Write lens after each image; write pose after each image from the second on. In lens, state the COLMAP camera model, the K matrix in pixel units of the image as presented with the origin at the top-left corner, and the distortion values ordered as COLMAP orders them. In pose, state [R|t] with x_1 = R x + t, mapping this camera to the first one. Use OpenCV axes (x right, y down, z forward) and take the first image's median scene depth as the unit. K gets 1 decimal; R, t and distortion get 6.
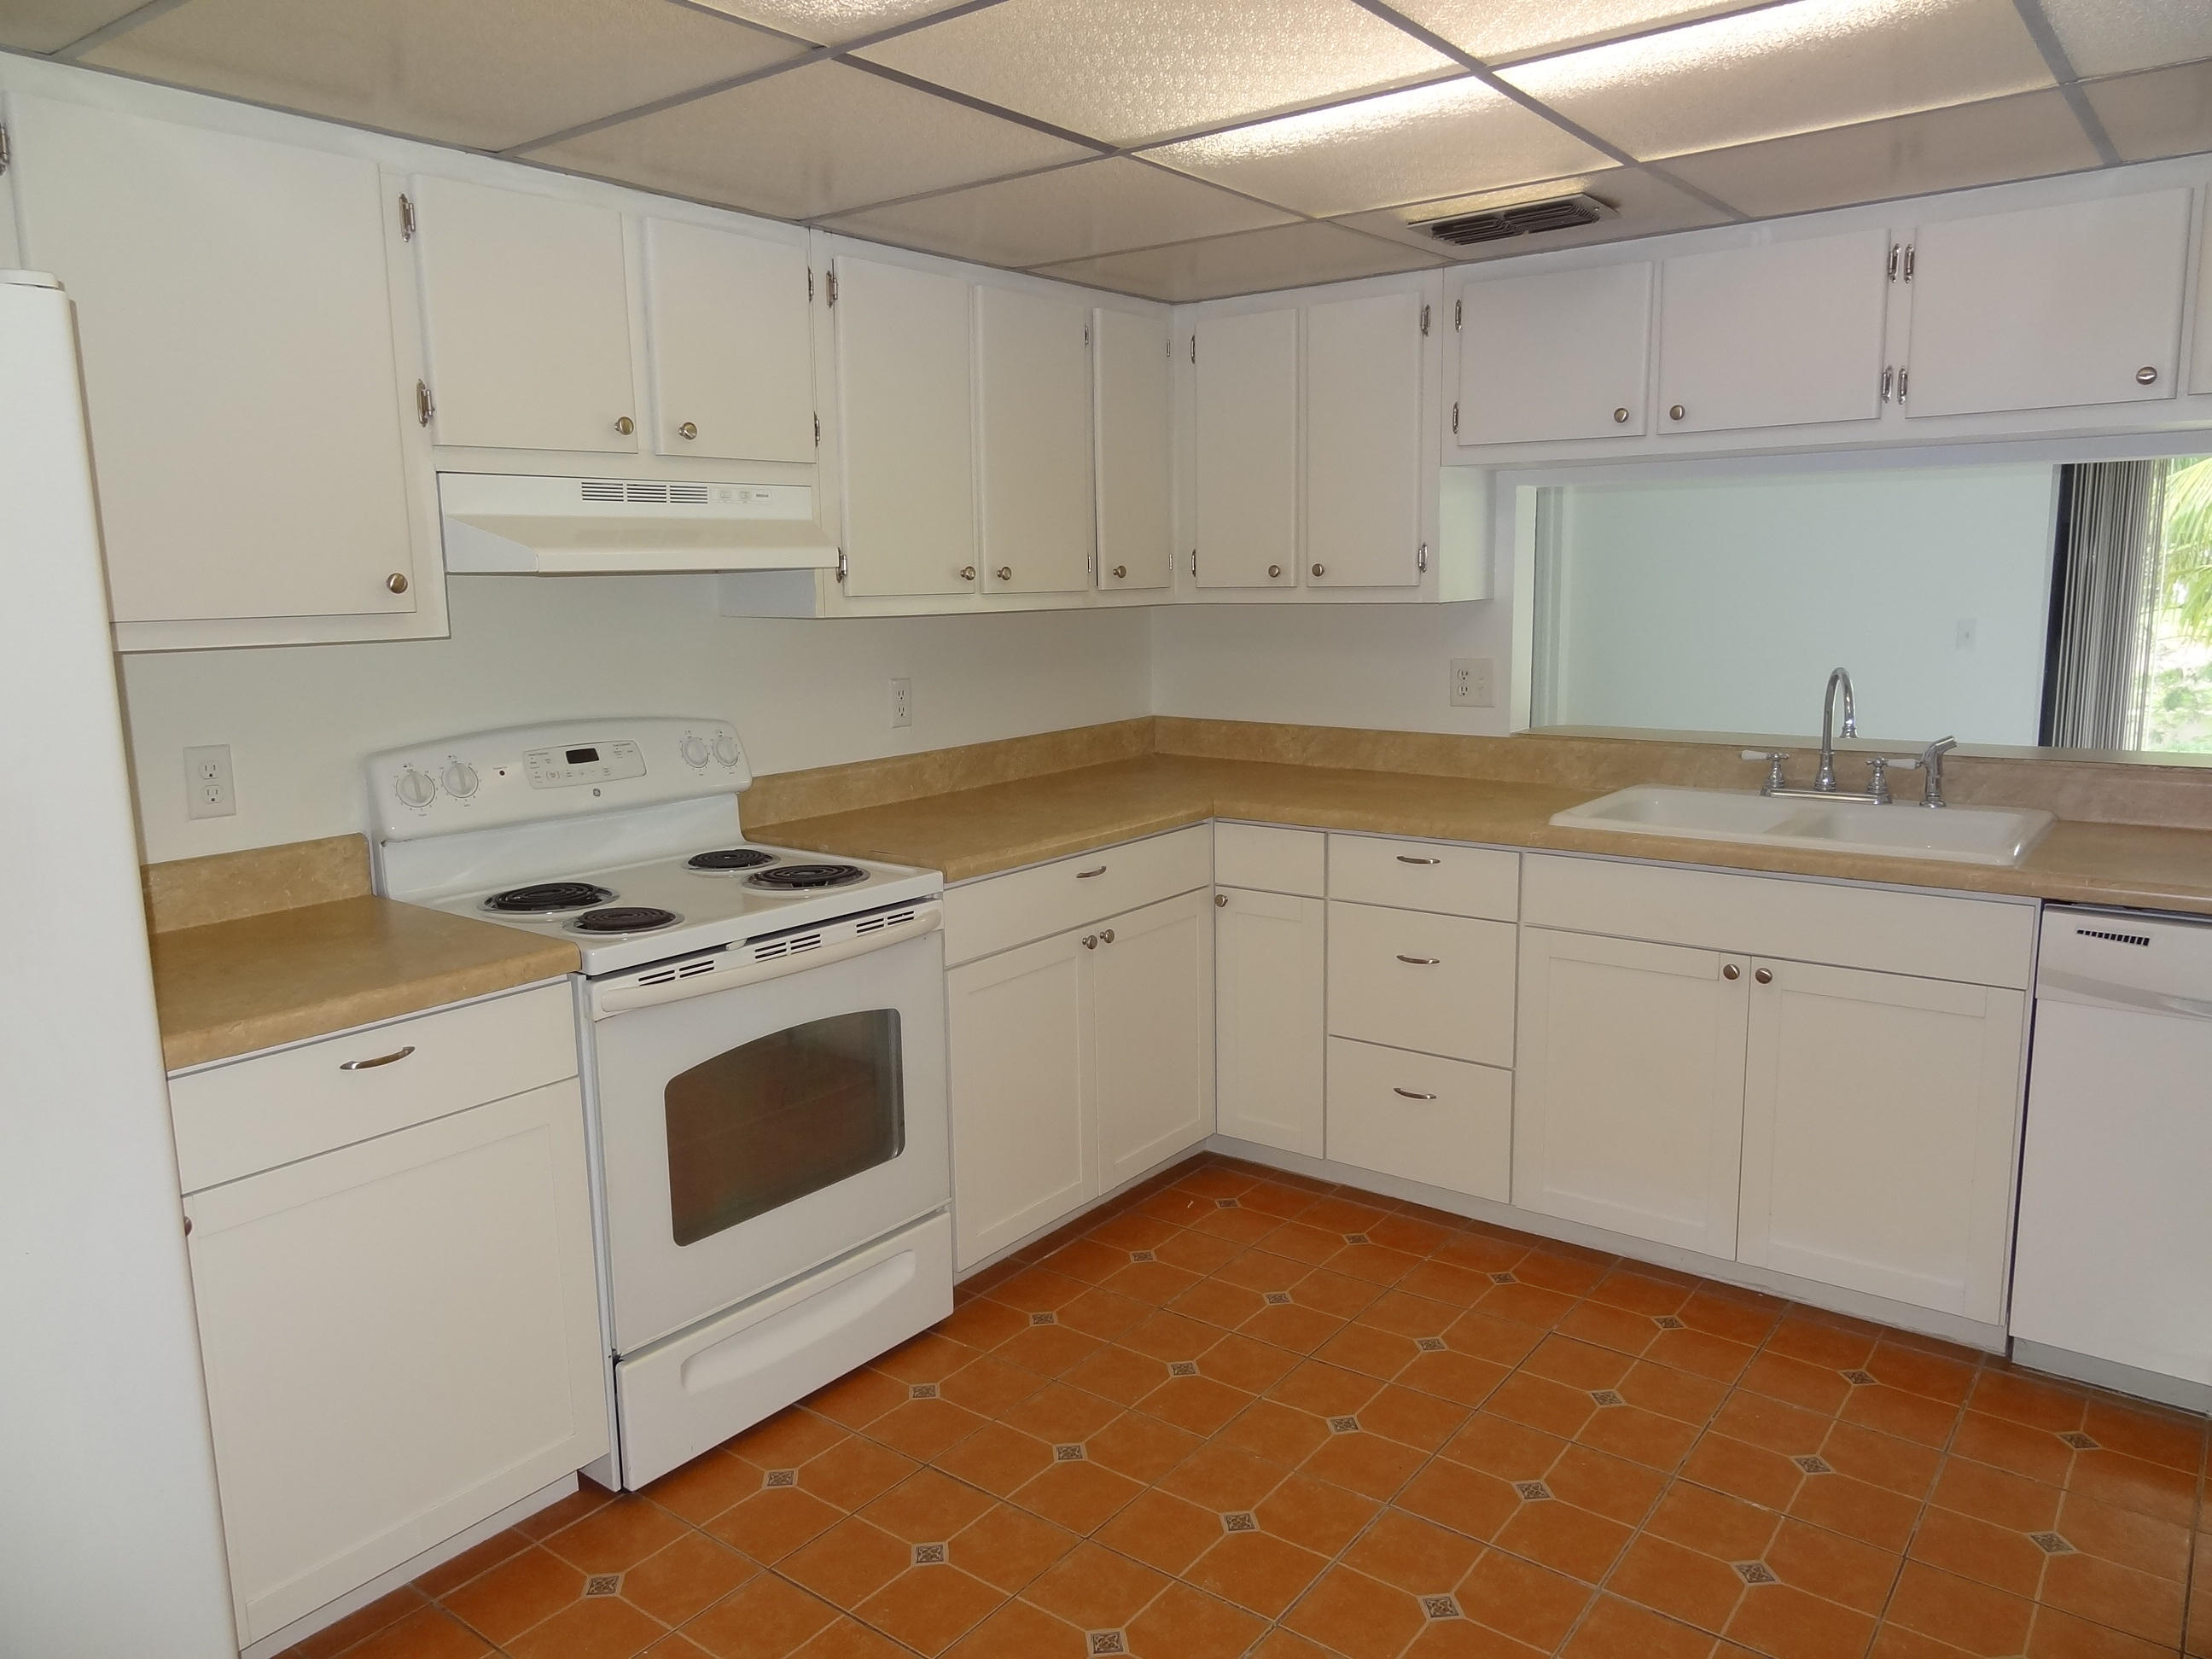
lens RADIAL K [[1544.1, 0, 1106.0], [0, 1544.1, 829.5], [0, 0, 1]] dist [0.003436, 0.001749]
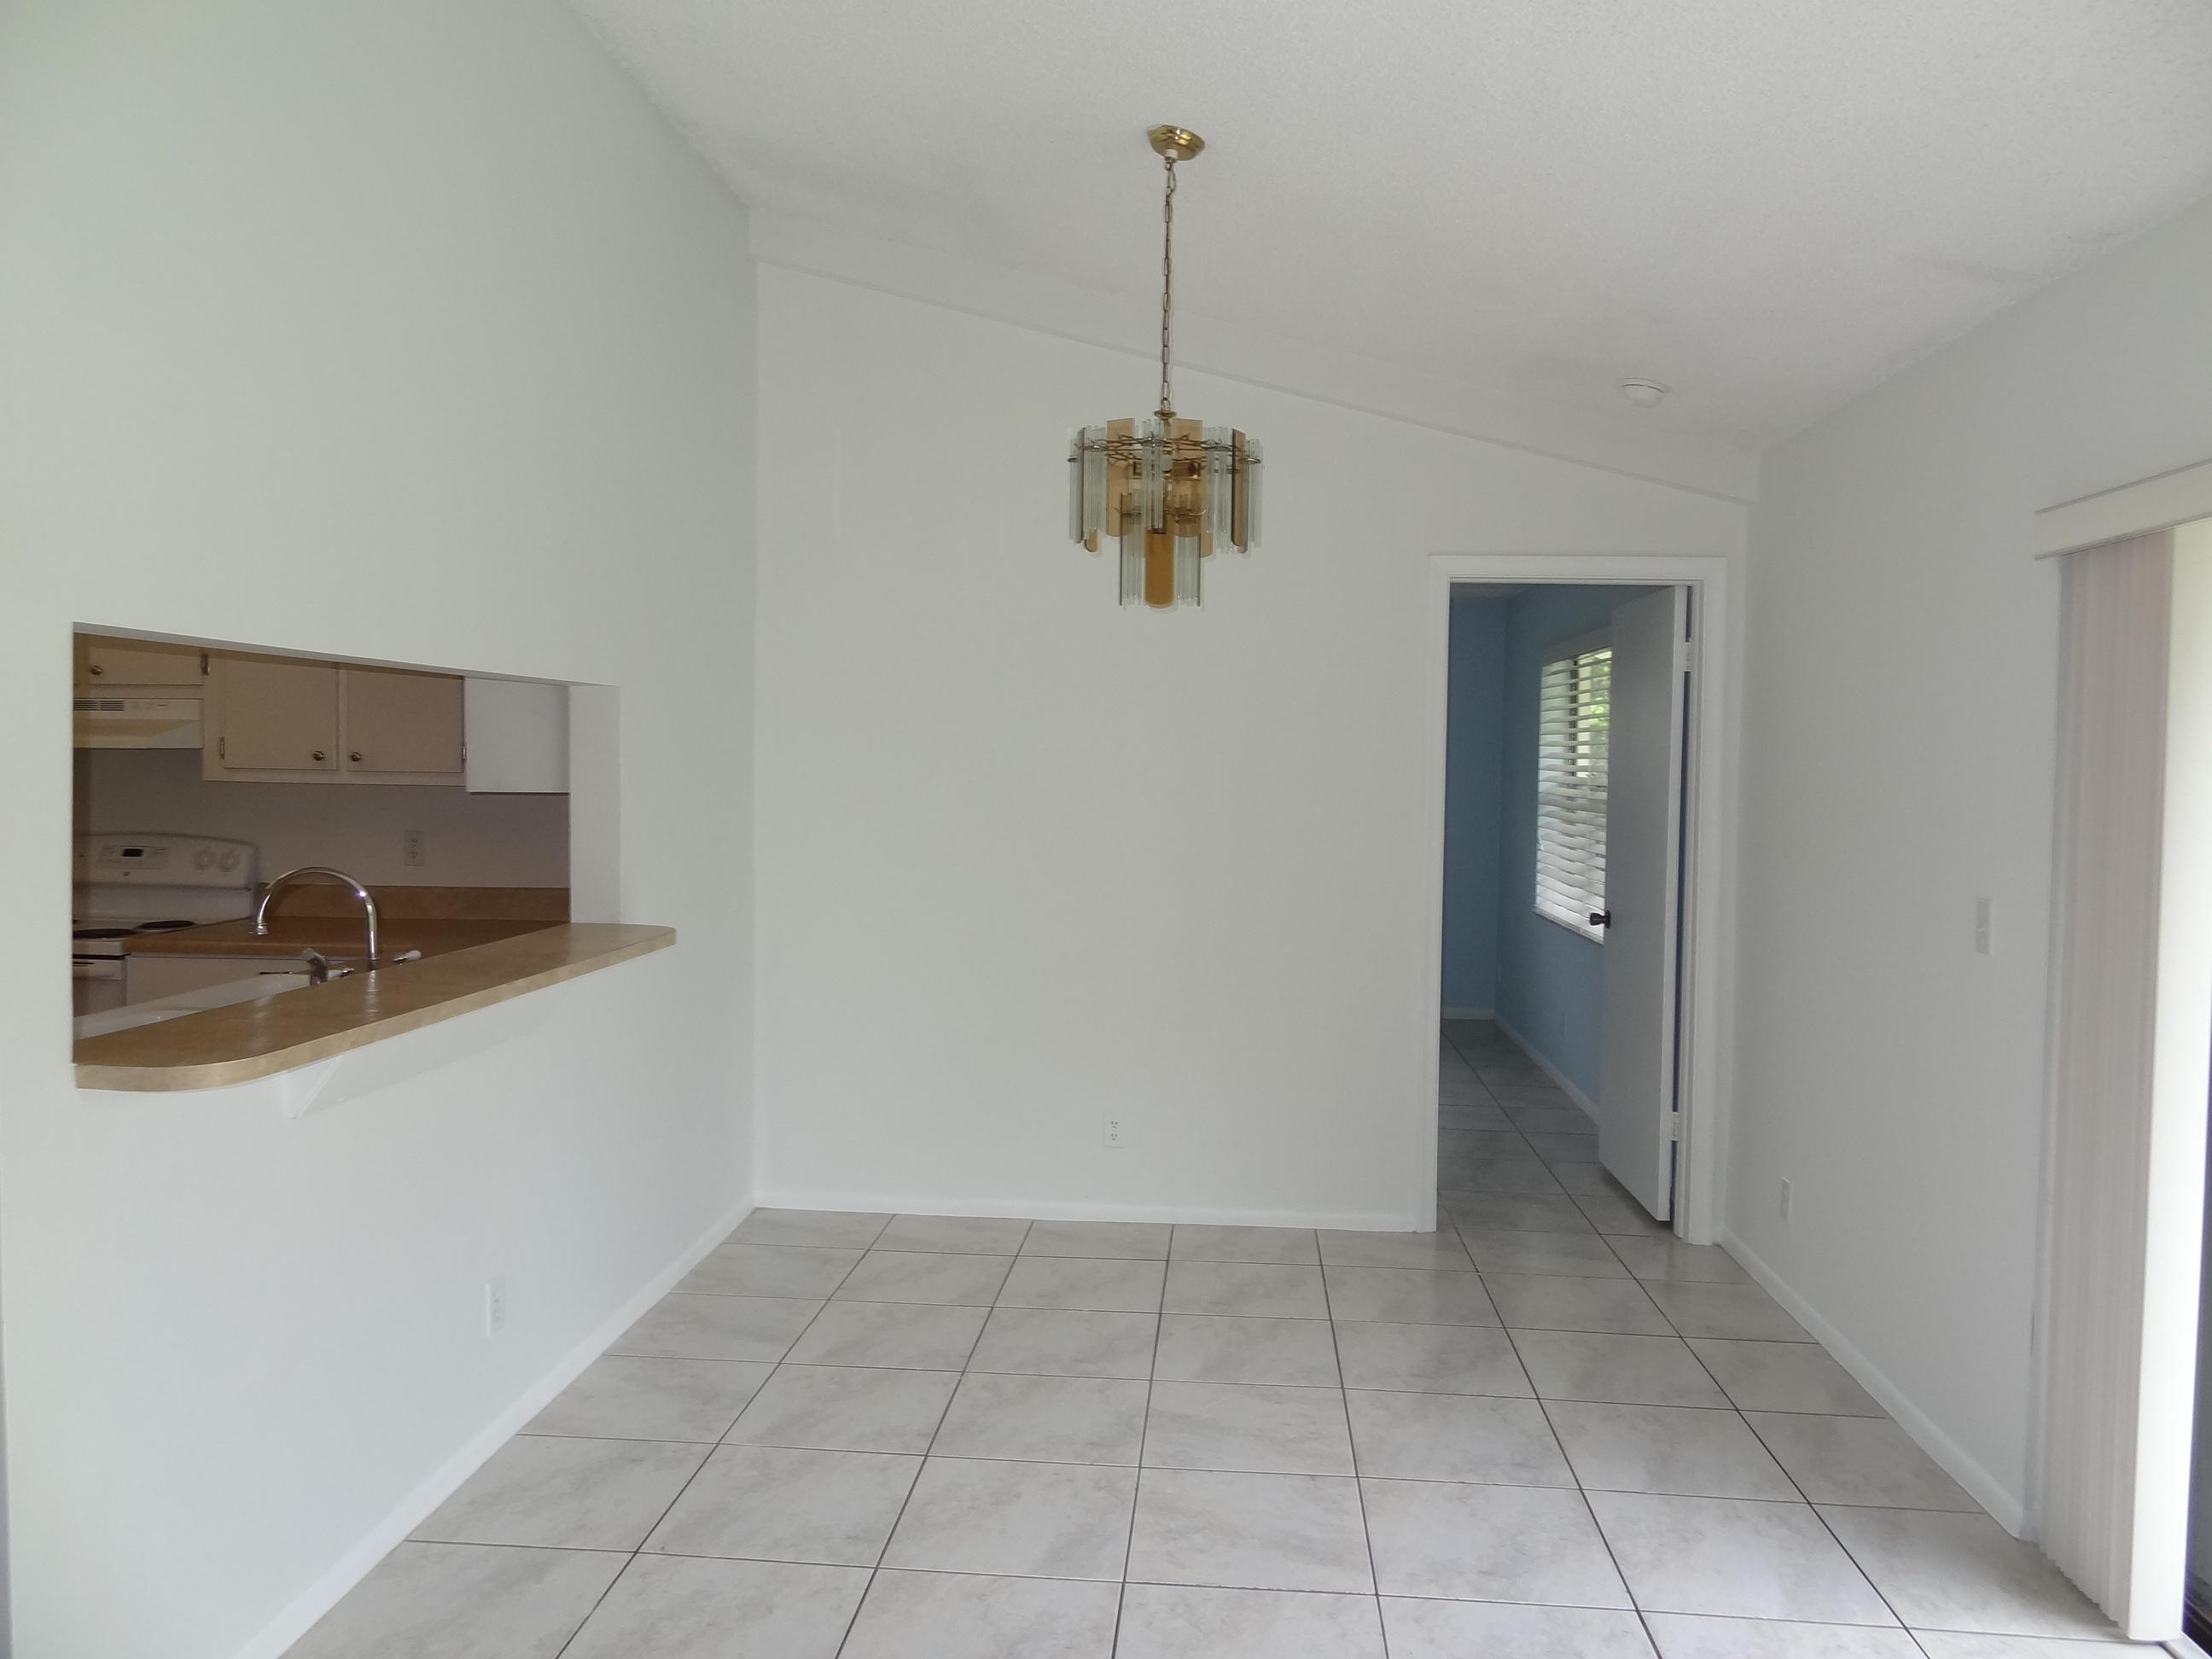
lens RADIAL K [[1544.1, 0, 1106.0], [0, 1544.1, 829.5], [0, 0, 1]] dist [0.003436, 0.001749]
pose [[0.545559, 0.055103, -0.836259, 1.774740], [-0.162448, 0.985864, -0.041017, -0.185918], [0.822178, 0.158226, 0.546798, 0.969969]]
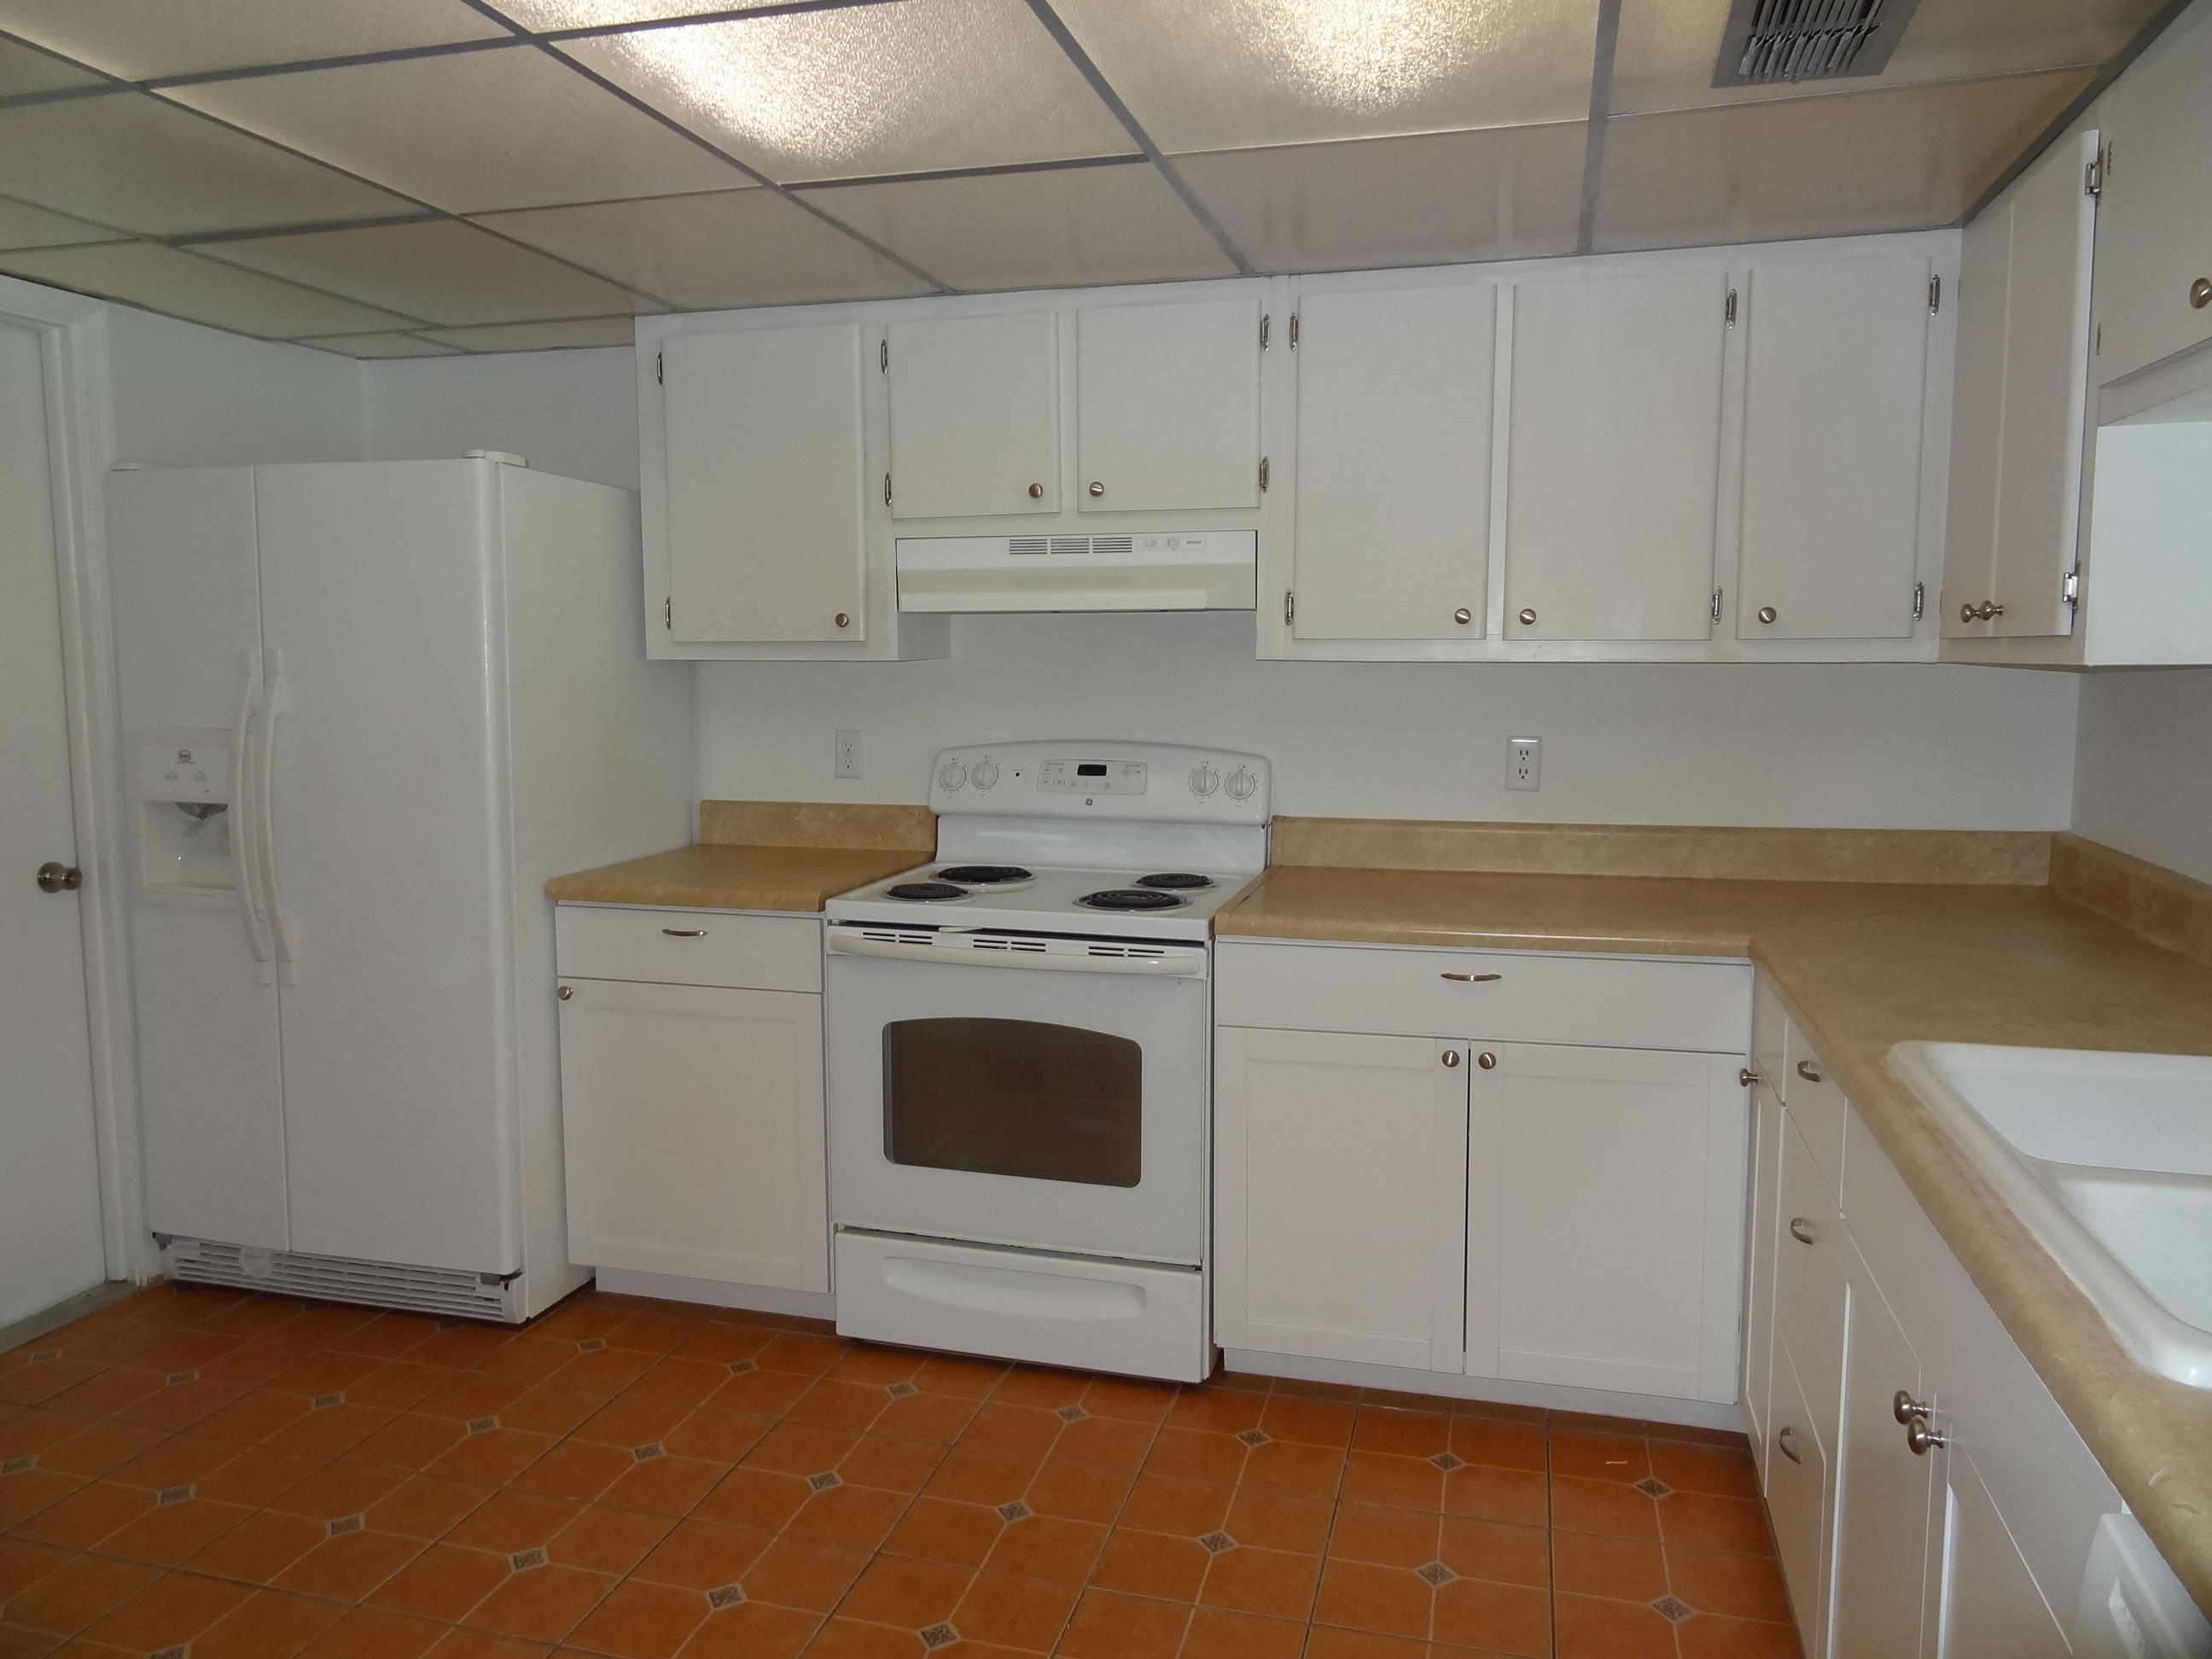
lens RADIAL K [[1588.7, 0, 1087.5], [0, 1588.7, 813.9], [0, 0, 1]] dist [0.008014, 0.002074]
pose [[0.370378, 0.113279, -0.921948, 0.795579], [-0.158983, 0.985621, 0.057233, -0.085633], [0.915175, 0.125377, 0.383062, 0.553704]]
